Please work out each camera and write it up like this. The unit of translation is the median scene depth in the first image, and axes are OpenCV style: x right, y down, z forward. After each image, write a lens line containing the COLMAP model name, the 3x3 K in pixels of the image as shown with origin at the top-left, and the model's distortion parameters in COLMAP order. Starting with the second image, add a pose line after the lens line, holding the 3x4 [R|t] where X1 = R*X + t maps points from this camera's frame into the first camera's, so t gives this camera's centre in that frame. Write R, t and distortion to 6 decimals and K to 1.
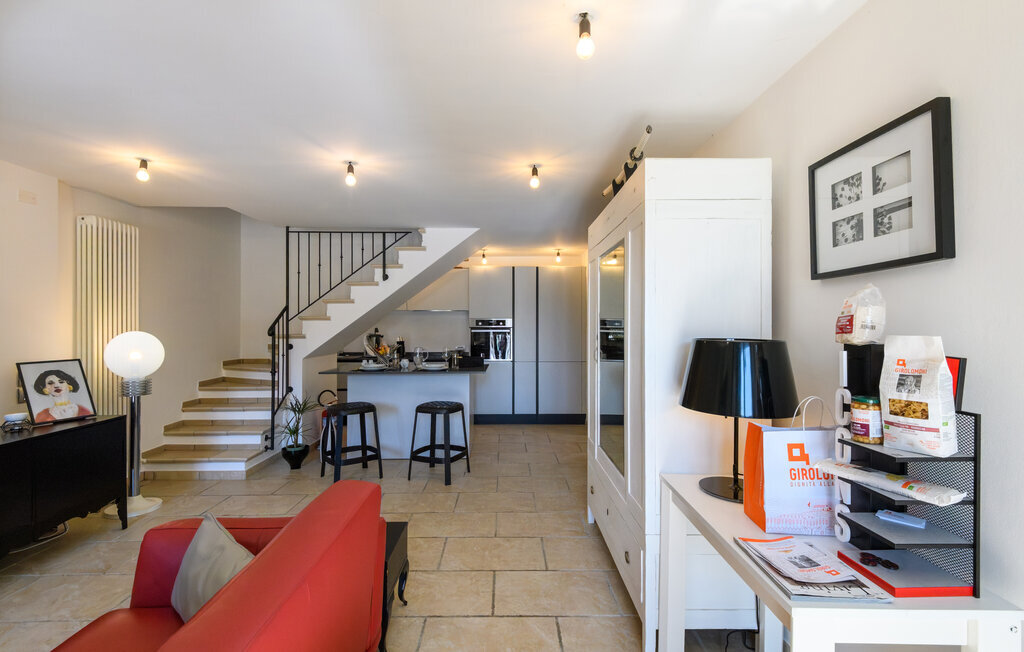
lens RADIAL K [[471.5, 0, 521.8], [0, 471.5, 323.8], [0, 0, 1]] dist [-0.000832, -0.000558]
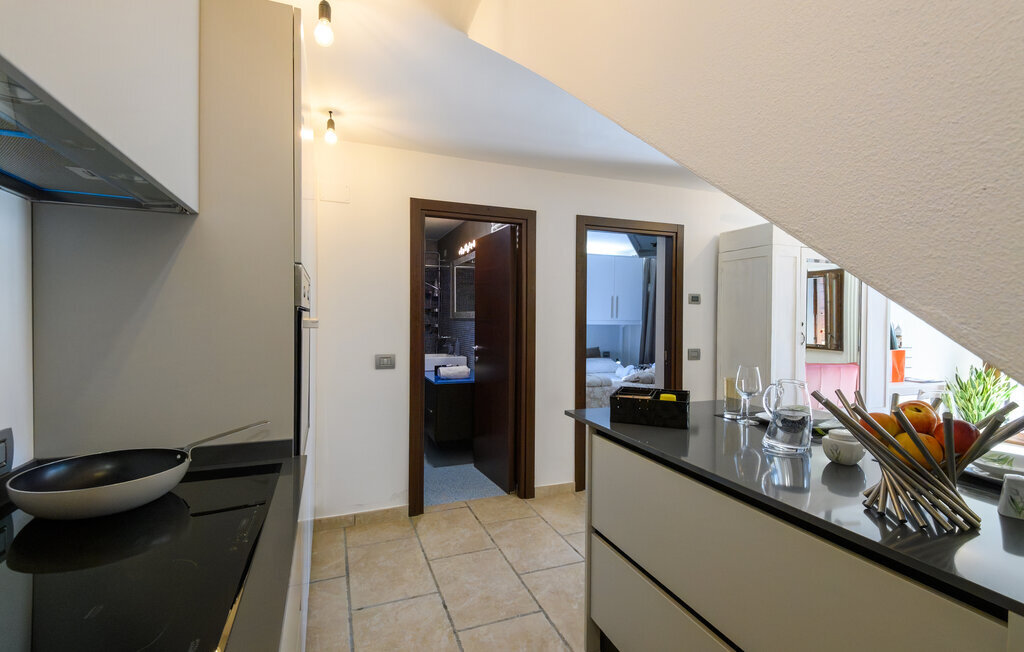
lens RADIAL K [[461.9, 0, 506.3], [0, 461.9, 321.8], [0, 0, 1]] dist [0.000790, -0.000037]
pose [[-0.323473, -0.015842, 0.946105, -0.476078], [-0.014678, 0.999824, 0.011724, 0.013335], [-0.946124, -0.010094, -0.323648, 1.400161]]
